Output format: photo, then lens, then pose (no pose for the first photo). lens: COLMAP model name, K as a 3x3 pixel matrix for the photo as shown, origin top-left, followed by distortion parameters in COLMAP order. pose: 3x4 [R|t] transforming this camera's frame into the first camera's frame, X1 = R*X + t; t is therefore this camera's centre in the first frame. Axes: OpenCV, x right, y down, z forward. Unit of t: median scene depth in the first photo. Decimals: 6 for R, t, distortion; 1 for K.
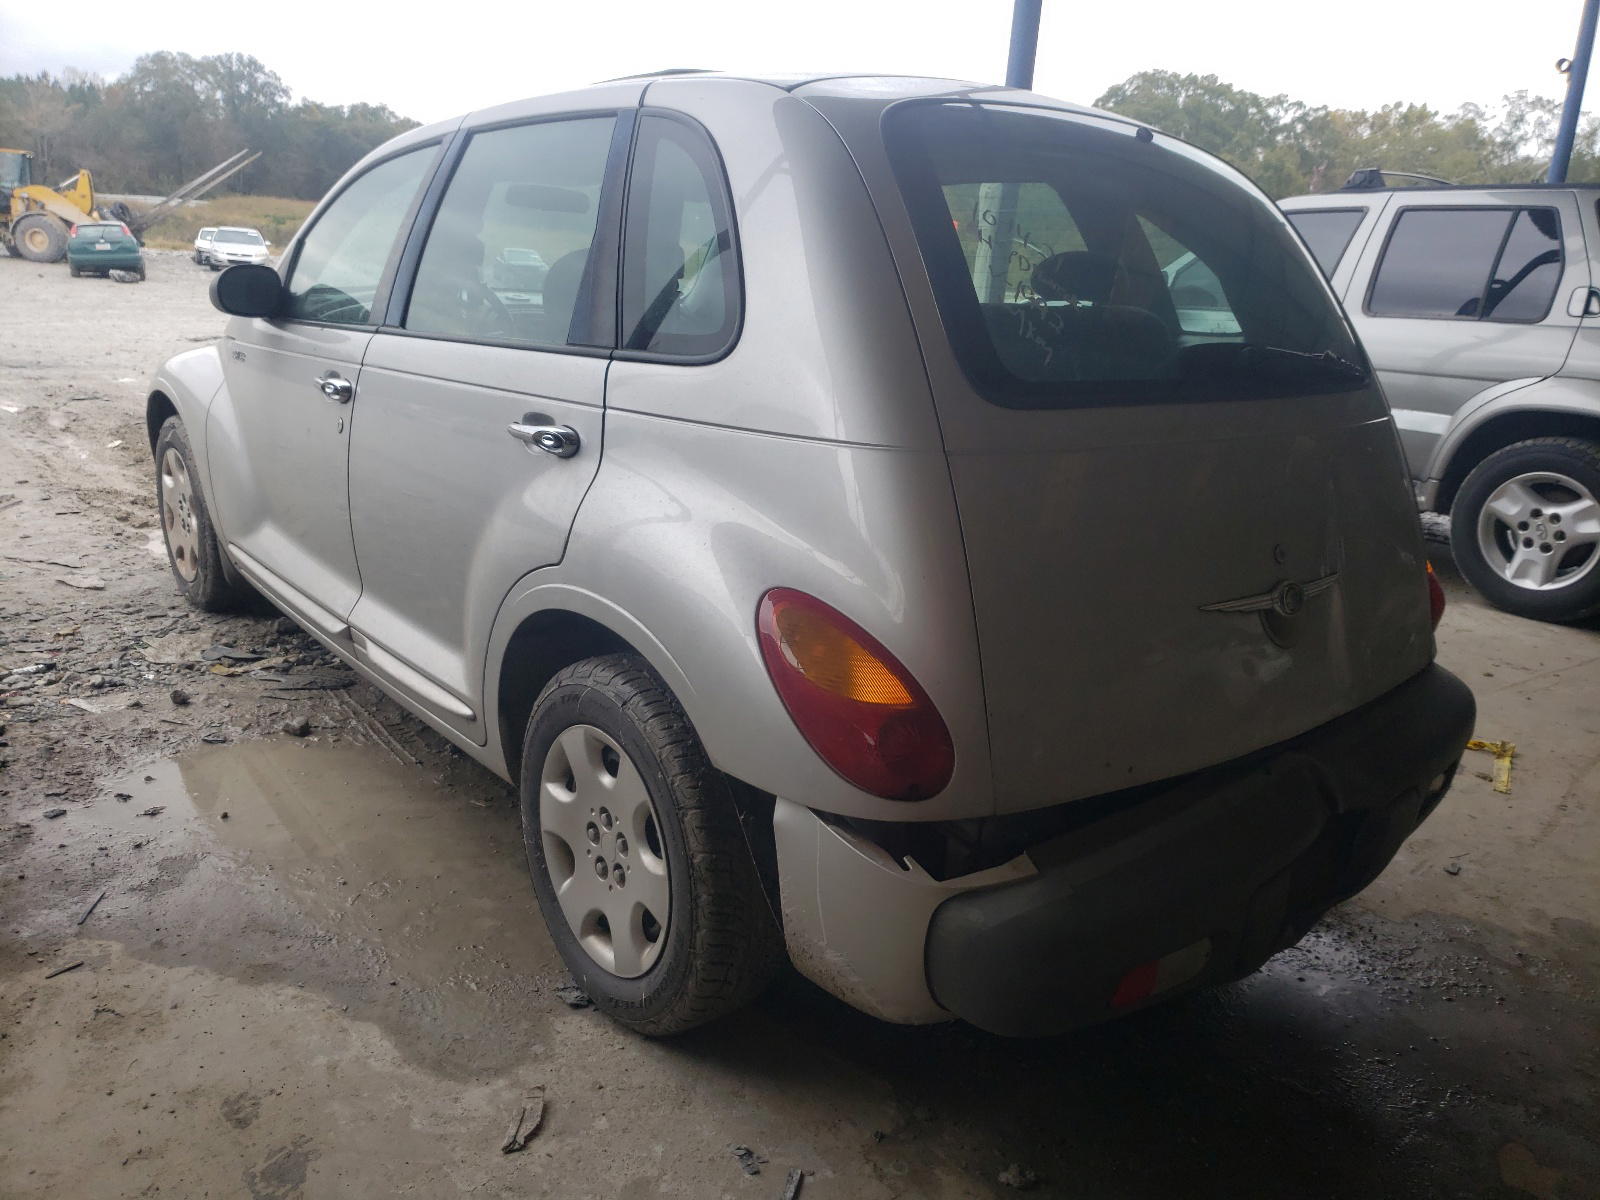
lens RADIAL K [[1306.5, 0, 787.2], [0, 1306.5, 601.7], [0, 0, 1]] dist [-0.004251, 0.034136]
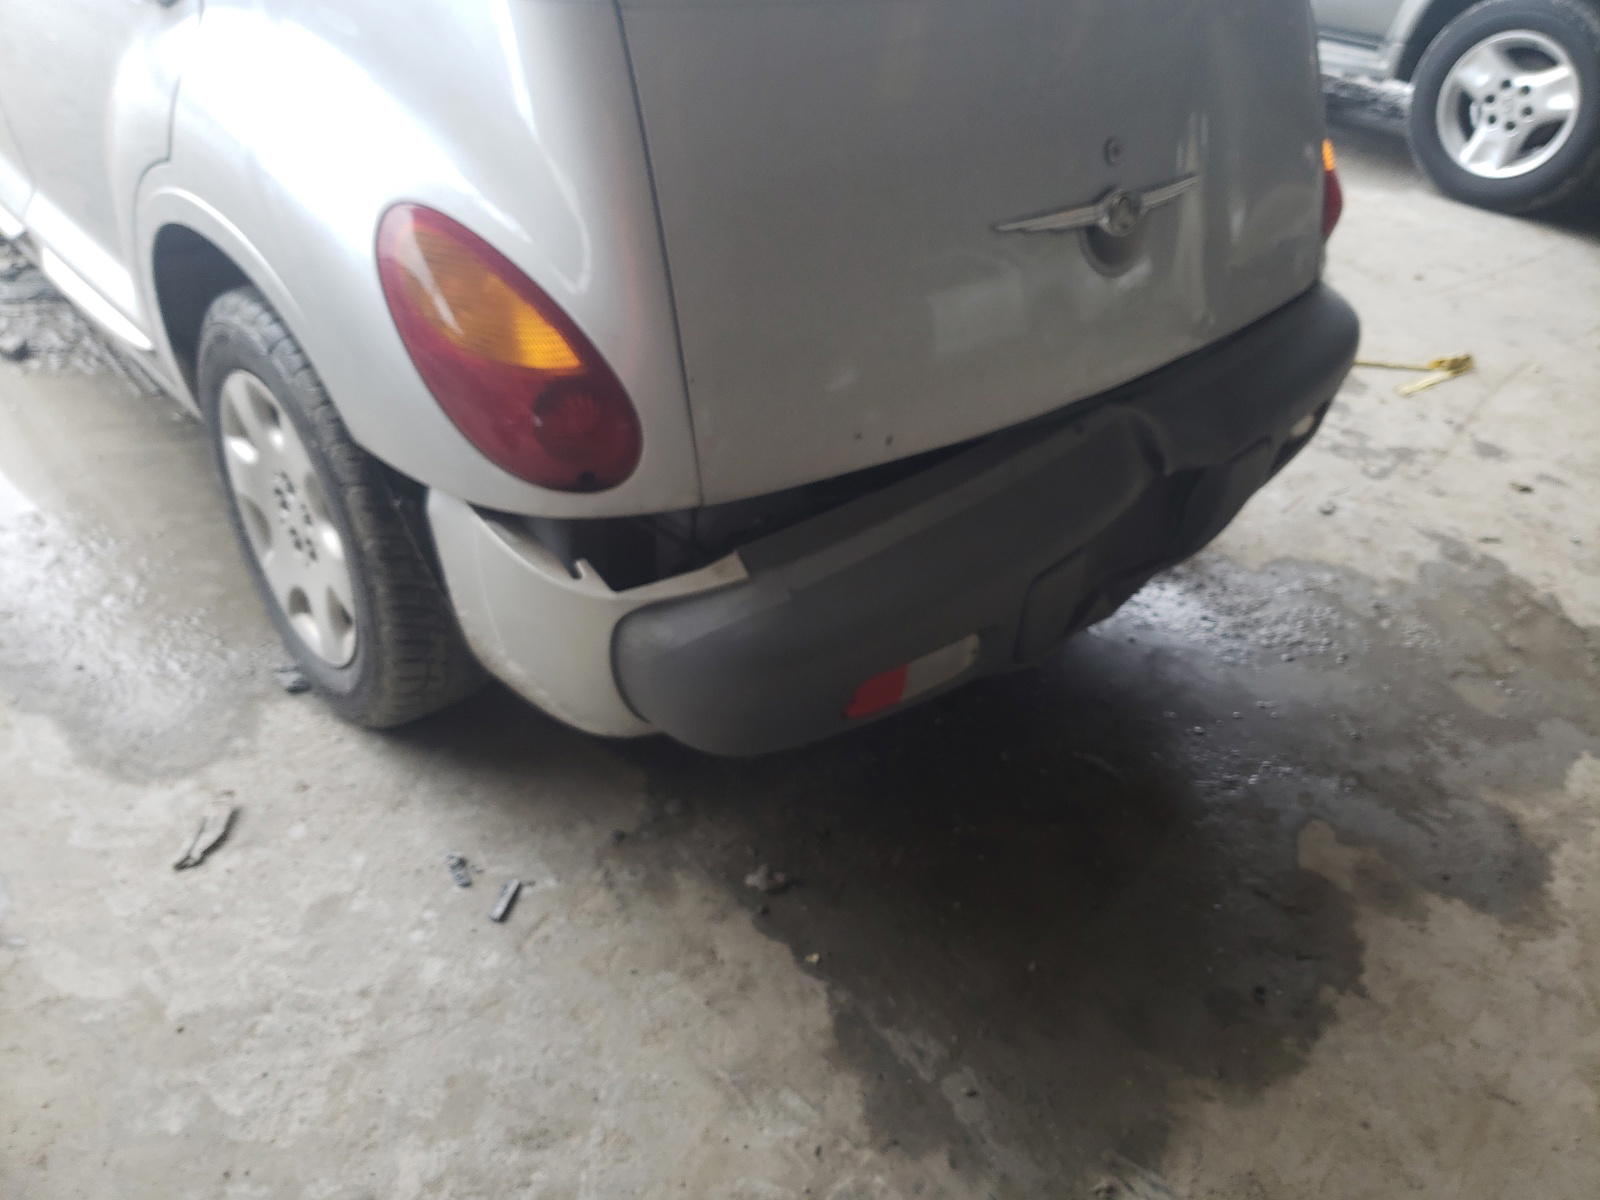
lens RADIAL K [[1306.5, 0, 809.4], [0, 1306.5, 596.0], [0, 0, 1]] dist [-0.004251, 0.034136]
pose [[0.999220, -0.008641, 0.038532, 0.157796], [-0.003651, 0.951370, 0.308029, -0.022867], [-0.039320, -0.307929, 0.950596, 0.182452]]
